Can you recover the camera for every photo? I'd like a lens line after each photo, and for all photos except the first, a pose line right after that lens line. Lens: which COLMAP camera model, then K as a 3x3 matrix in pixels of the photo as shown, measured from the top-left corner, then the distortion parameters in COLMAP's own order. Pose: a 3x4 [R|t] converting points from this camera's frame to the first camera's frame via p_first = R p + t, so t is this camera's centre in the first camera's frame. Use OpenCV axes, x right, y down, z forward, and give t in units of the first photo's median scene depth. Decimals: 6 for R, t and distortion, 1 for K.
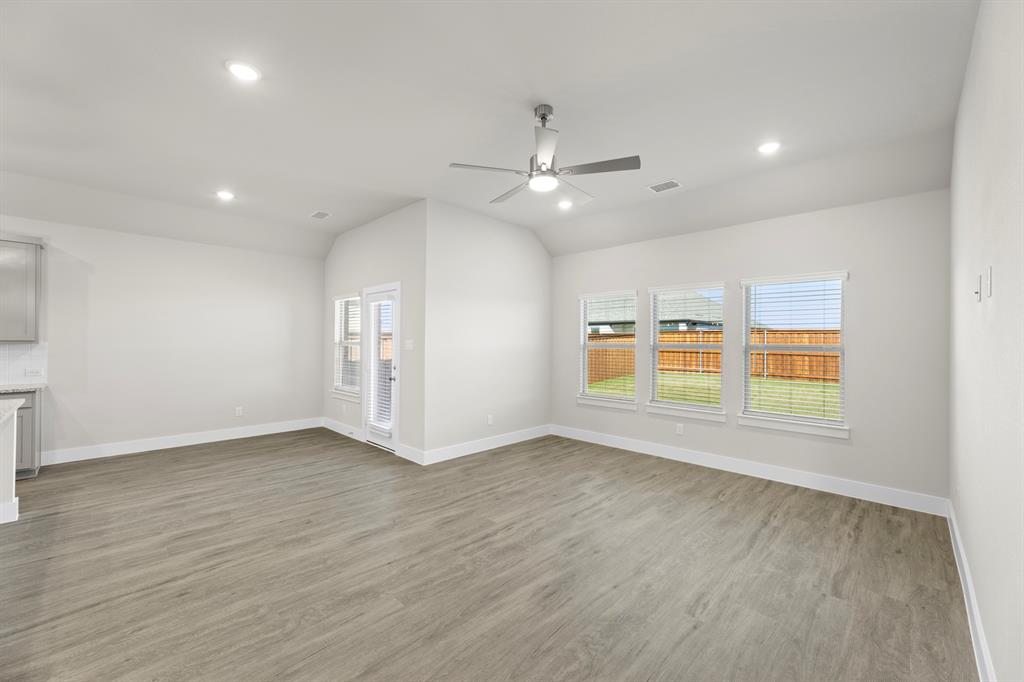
lens RADIAL K [[414.2, 0, 521.8], [0, 414.2, 339.2], [0, 0, 1]] dist [0.001114, 0.000261]
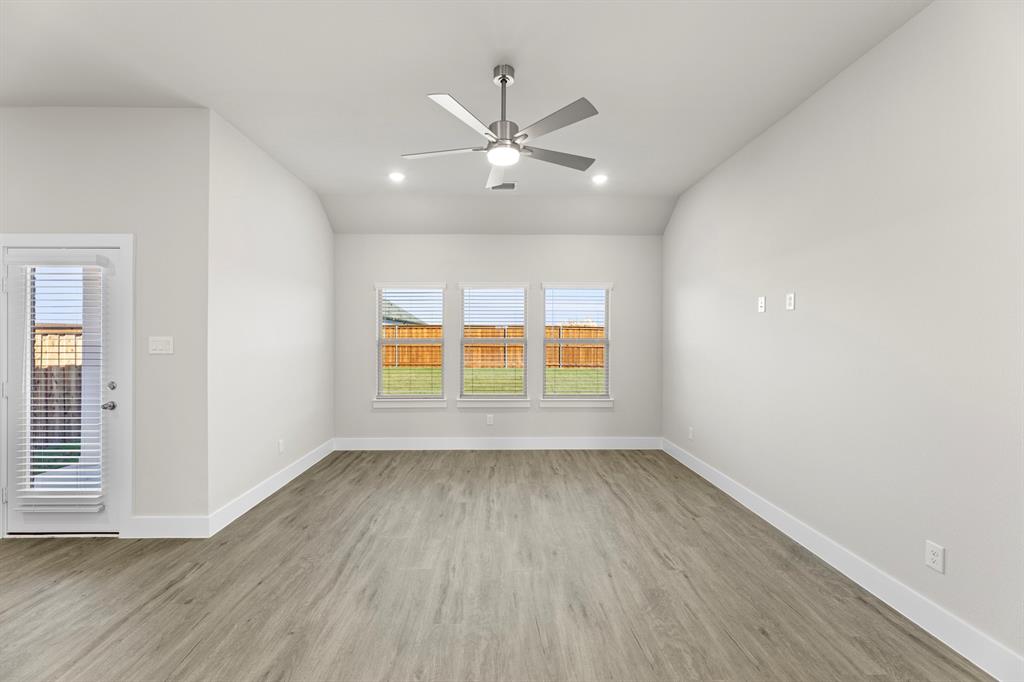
lens RADIAL K [[414.2, 0, 515.3], [0, 414.2, 337.8], [0, 0, 1]] dist [0.001114, 0.000261]
pose [[0.703839, -0.006886, 0.710326, -0.381469], [-0.000112, 0.999952, 0.009805, -0.002413], [-0.710360, -0.006981, 0.703804, 0.253900]]
